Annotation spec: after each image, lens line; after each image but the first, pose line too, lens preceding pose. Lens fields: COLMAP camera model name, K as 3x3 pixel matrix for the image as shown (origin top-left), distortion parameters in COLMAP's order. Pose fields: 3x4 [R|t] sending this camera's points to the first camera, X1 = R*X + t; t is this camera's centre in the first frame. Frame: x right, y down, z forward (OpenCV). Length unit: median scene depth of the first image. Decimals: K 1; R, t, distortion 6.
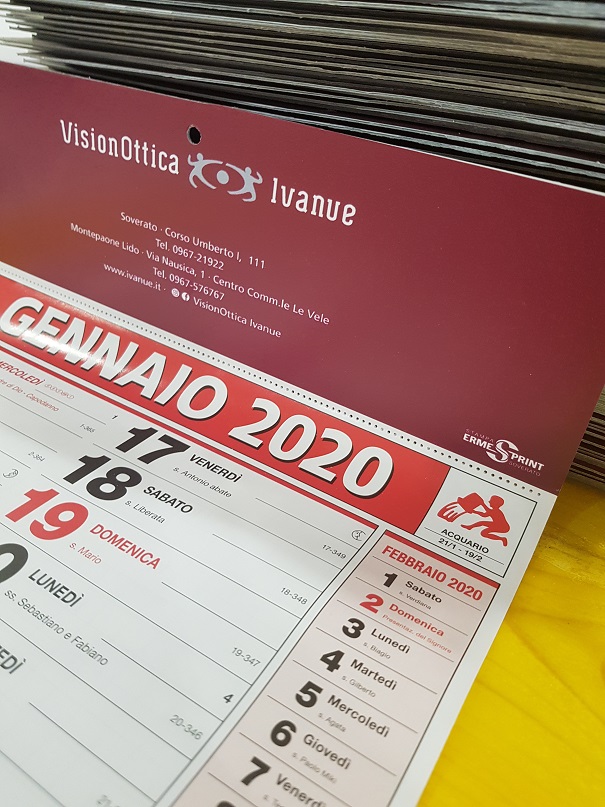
lens RADIAL K [[624.0, 0, 302.5], [0, 624.0, 403.5], [0, 0, 1]] dist [0.003174, -0.001492]
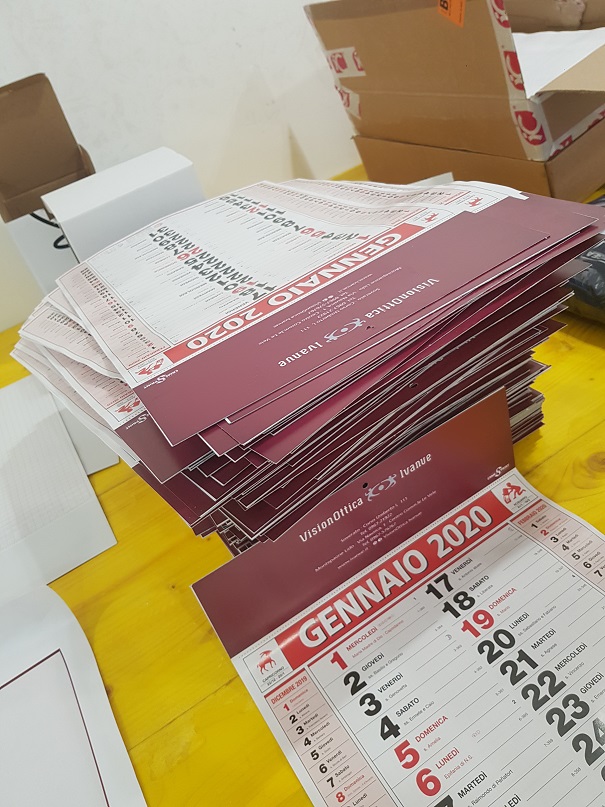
lens RADIAL K [[624.0, 0, 302.5], [0, 624.0, 403.5], [0, 0, 1]] dist [0.003174, -0.001492]
pose [[0.433361, -0.675699, 0.596347, -1.411388], [0.723392, 0.655455, 0.216988, -1.267081], [-0.537497, 0.337358, 0.772843, -0.732376]]
